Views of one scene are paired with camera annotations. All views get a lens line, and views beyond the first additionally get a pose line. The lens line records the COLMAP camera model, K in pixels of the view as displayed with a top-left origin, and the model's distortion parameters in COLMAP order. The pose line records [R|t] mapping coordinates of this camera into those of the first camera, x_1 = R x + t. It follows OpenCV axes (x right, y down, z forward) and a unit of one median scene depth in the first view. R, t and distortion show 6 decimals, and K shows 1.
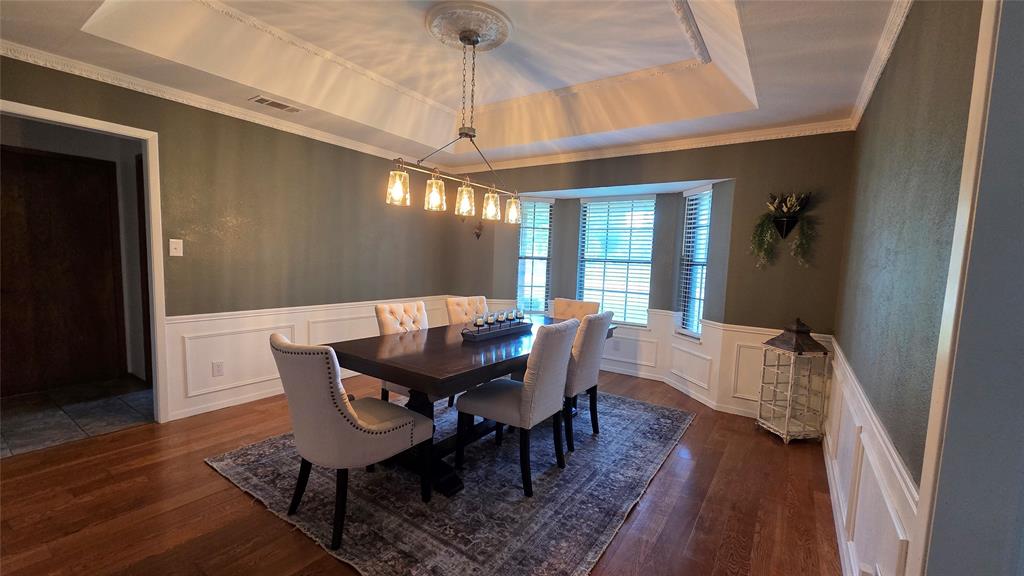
lens RADIAL K [[416.6, 0, 510.2], [0, 416.6, 294.6], [0, 0, 1]] dist [0.001804, -0.000635]
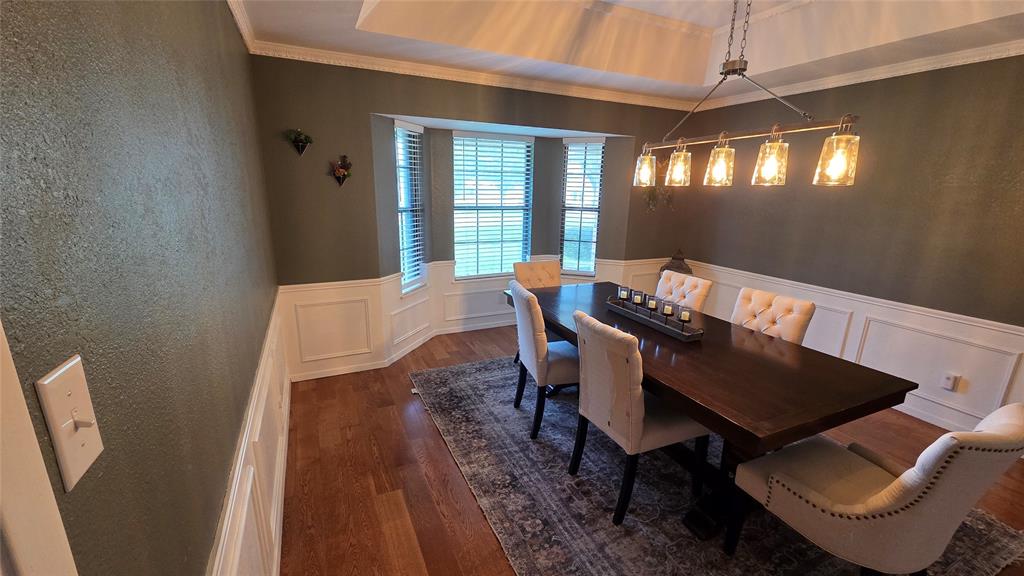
lens RADIAL K [[416.6, 0, 510.2], [0, 416.6, 294.6], [0, 0, 1]] dist [0.001804, -0.000635]
pose [[0.487940, -0.239245, 0.839450, -0.579147], [0.067571, 0.969172, 0.236940, -0.121963], [-0.870258, -0.058890, 0.489064, 0.564289]]
